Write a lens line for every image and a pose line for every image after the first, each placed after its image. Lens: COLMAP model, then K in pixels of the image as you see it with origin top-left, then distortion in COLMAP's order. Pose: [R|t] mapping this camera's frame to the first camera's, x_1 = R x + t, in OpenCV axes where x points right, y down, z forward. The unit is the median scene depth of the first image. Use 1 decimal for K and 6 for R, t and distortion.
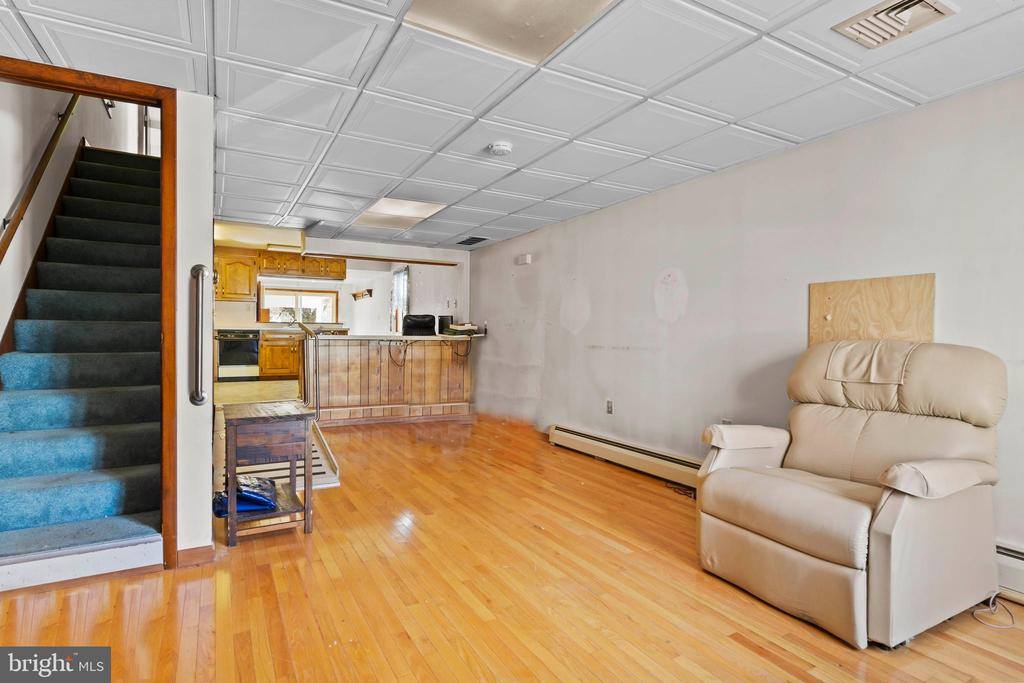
lens RADIAL K [[523.1, 0, 507.4], [0, 523.1, 341.5], [0, 0, 1]] dist [-0.003508, -0.000088]
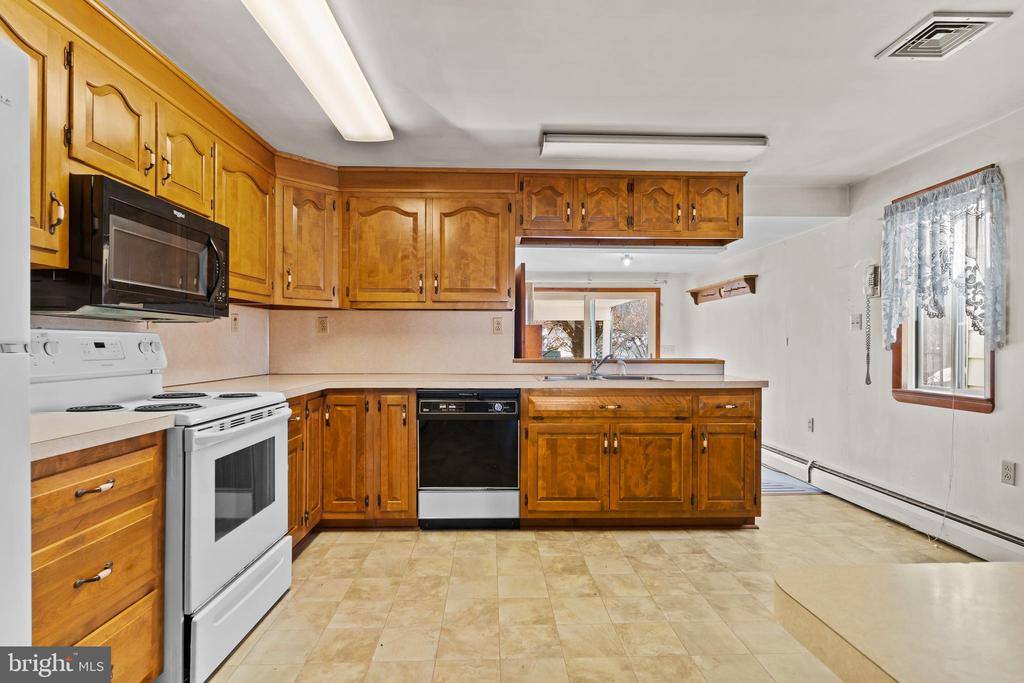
lens RADIAL K [[523.1, 0, 510.1], [0, 523.1, 344.5], [0, 0, 1]] dist [-0.003508, -0.000088]
pose [[0.889171, -0.005250, -0.457545, -0.301982], [-0.000905, 0.999912, -0.013232, -0.044994], [0.457575, 0.012180, 0.889088, 0.646899]]
